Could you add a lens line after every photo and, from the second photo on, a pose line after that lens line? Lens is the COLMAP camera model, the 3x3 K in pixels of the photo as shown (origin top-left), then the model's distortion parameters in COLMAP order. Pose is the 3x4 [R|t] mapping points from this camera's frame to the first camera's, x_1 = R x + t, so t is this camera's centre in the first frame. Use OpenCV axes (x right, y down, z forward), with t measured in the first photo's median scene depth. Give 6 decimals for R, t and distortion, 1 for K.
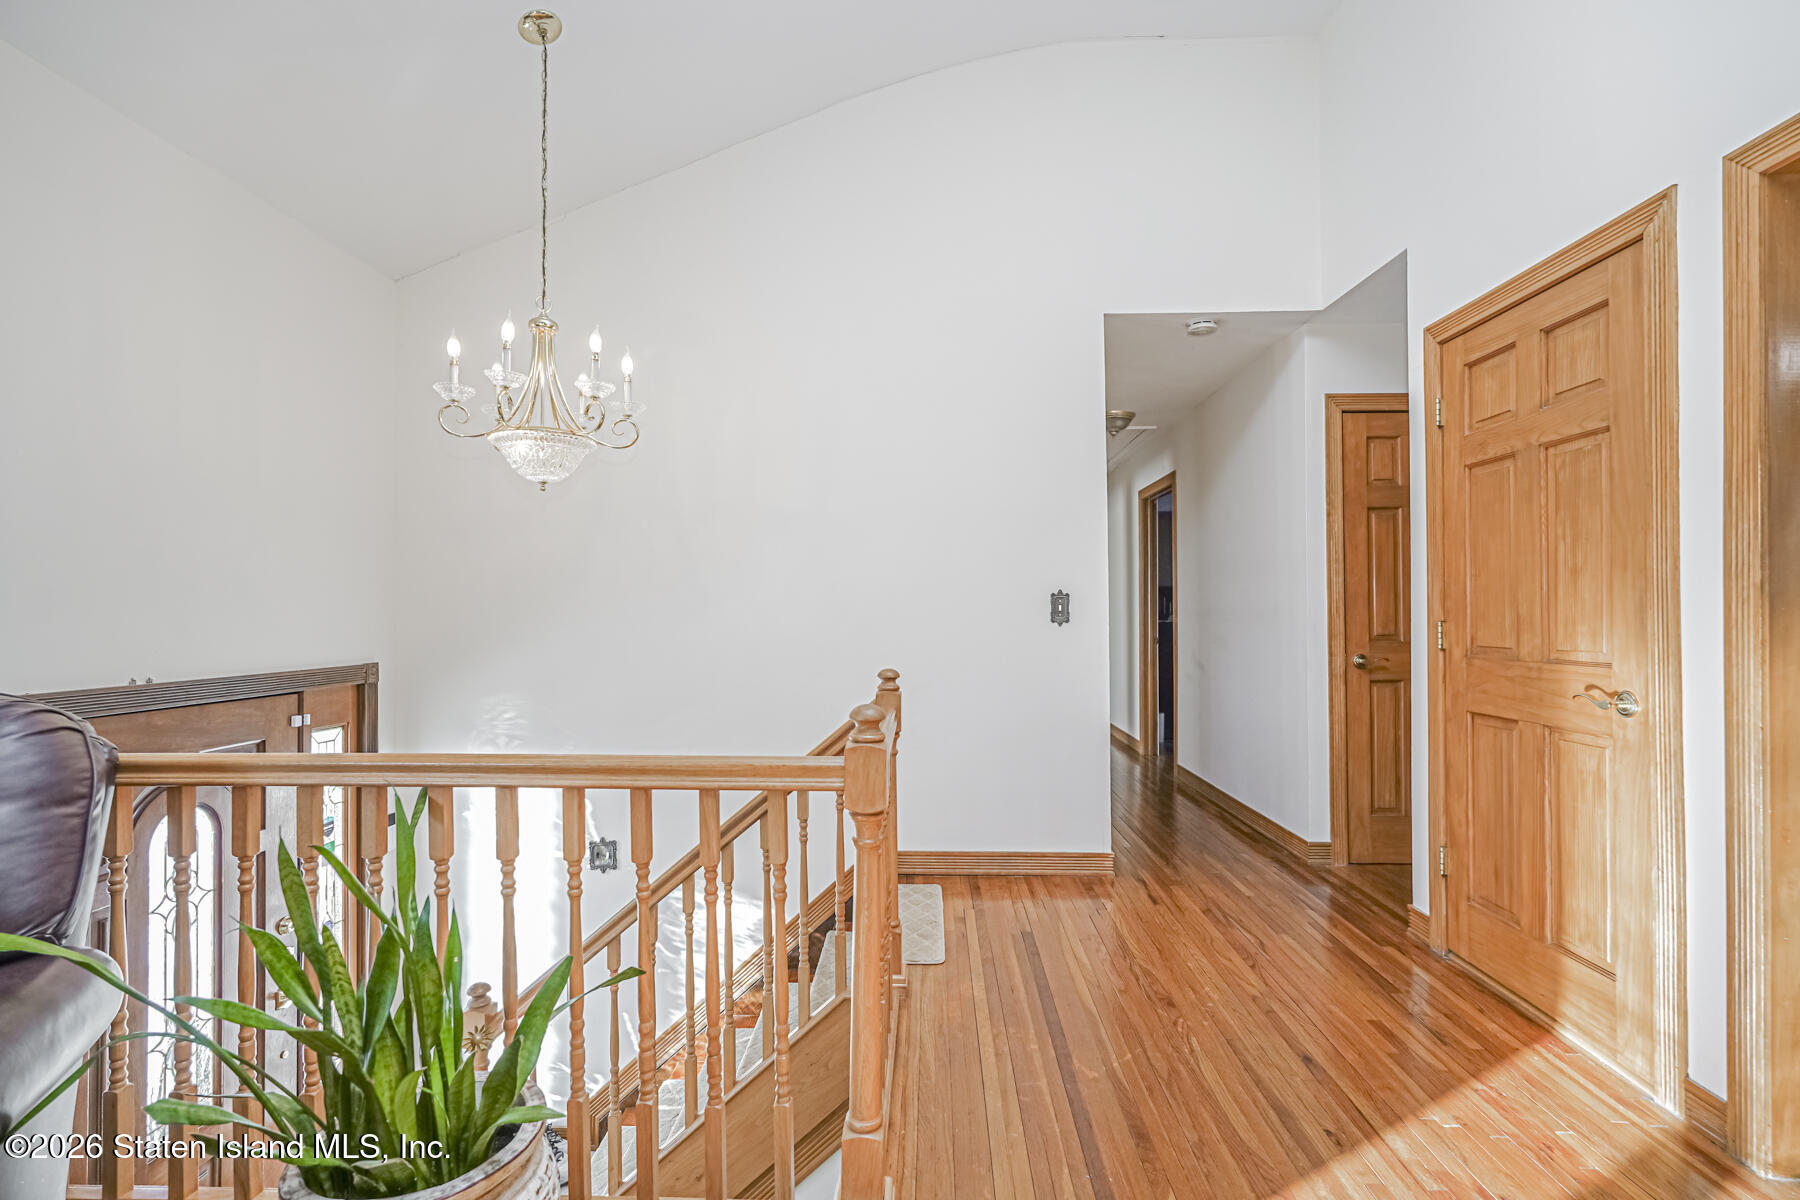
lens RADIAL K [[814.4, 0, 899.7], [0, 814.4, 606.6], [0, 0, 1]] dist [-0.008242, 0.000375]
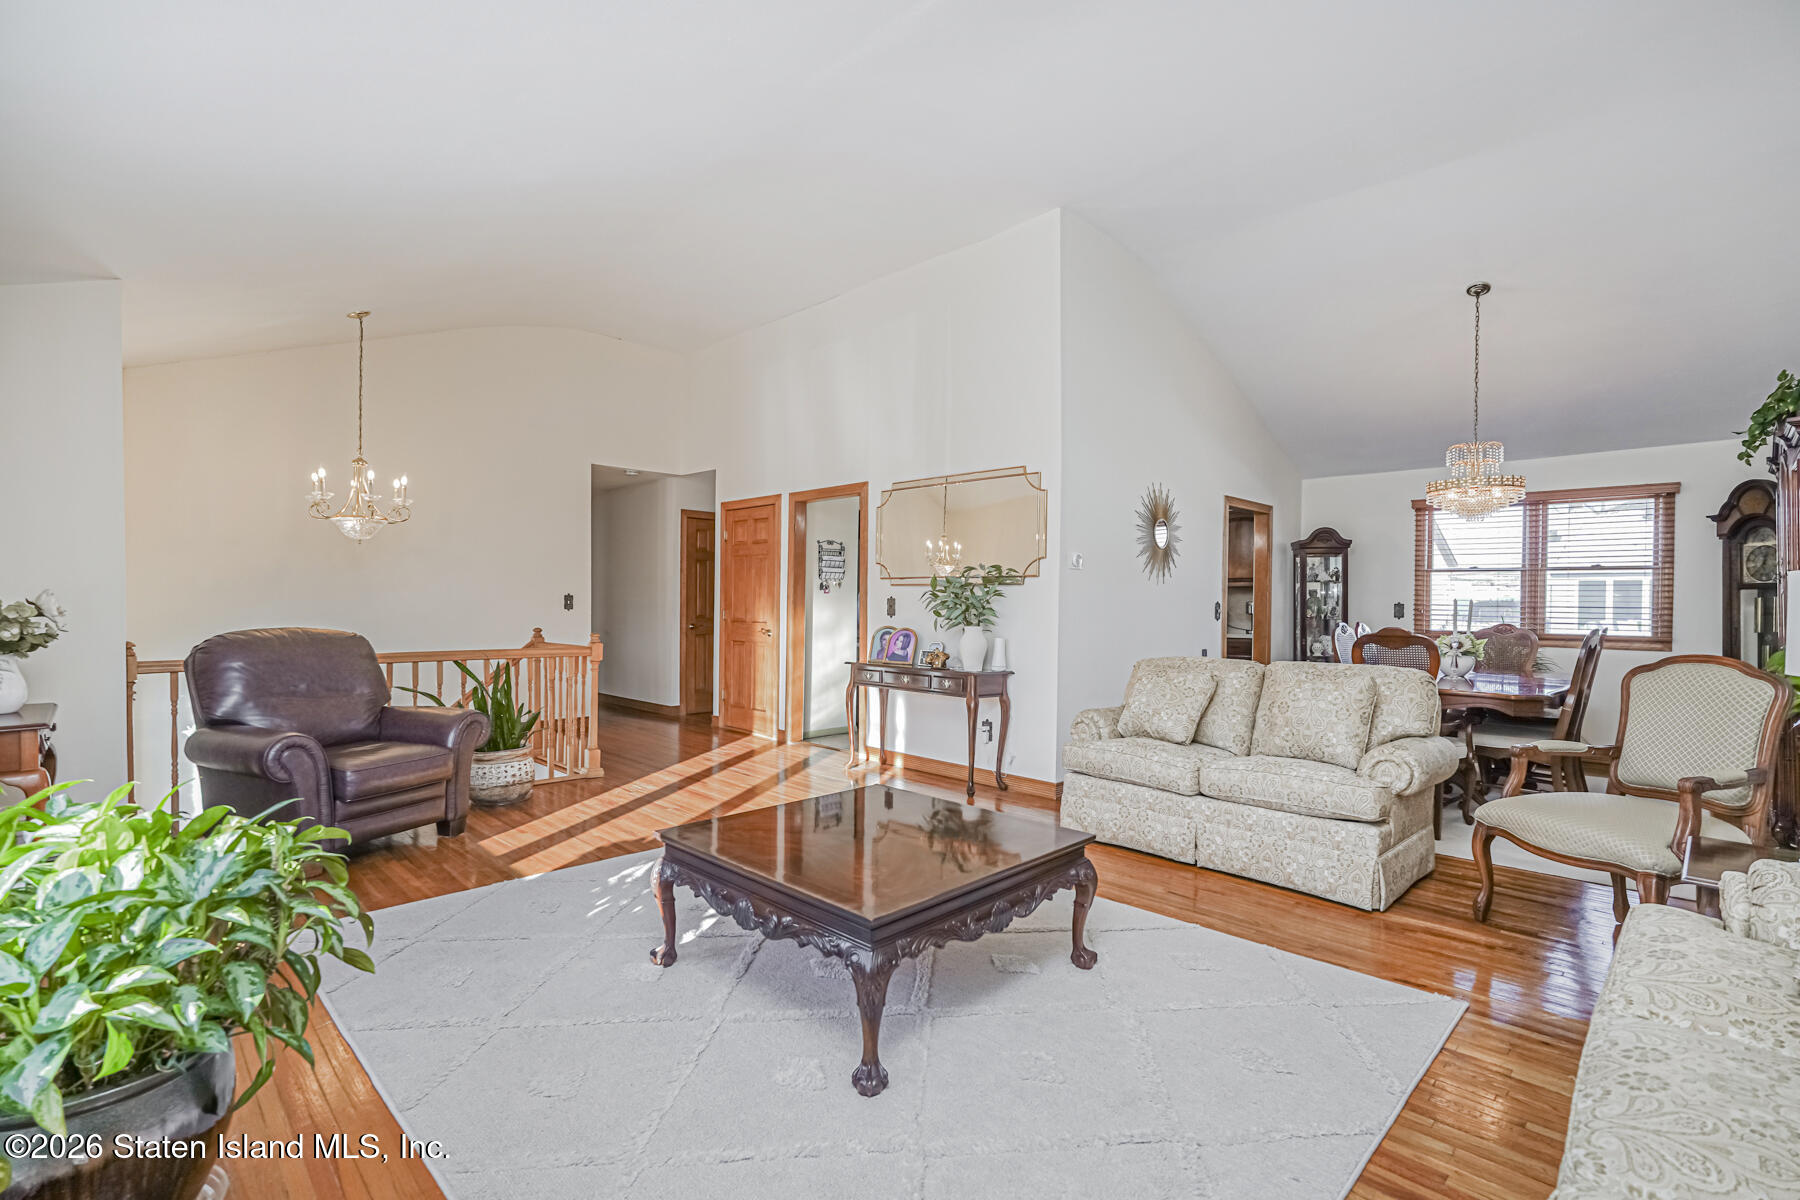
lens RADIAL K [[821.2, 0, 900.9], [0, 821.2, 605.4], [0, 0, 1]] dist [-0.002104, 0.000121]
pose [[0.689579, 0.009683, 0.724146, -1.004568], [-0.021997, 0.999729, 0.007578, -0.032982], [-0.723876, -0.021155, 0.689605, -1.452066]]
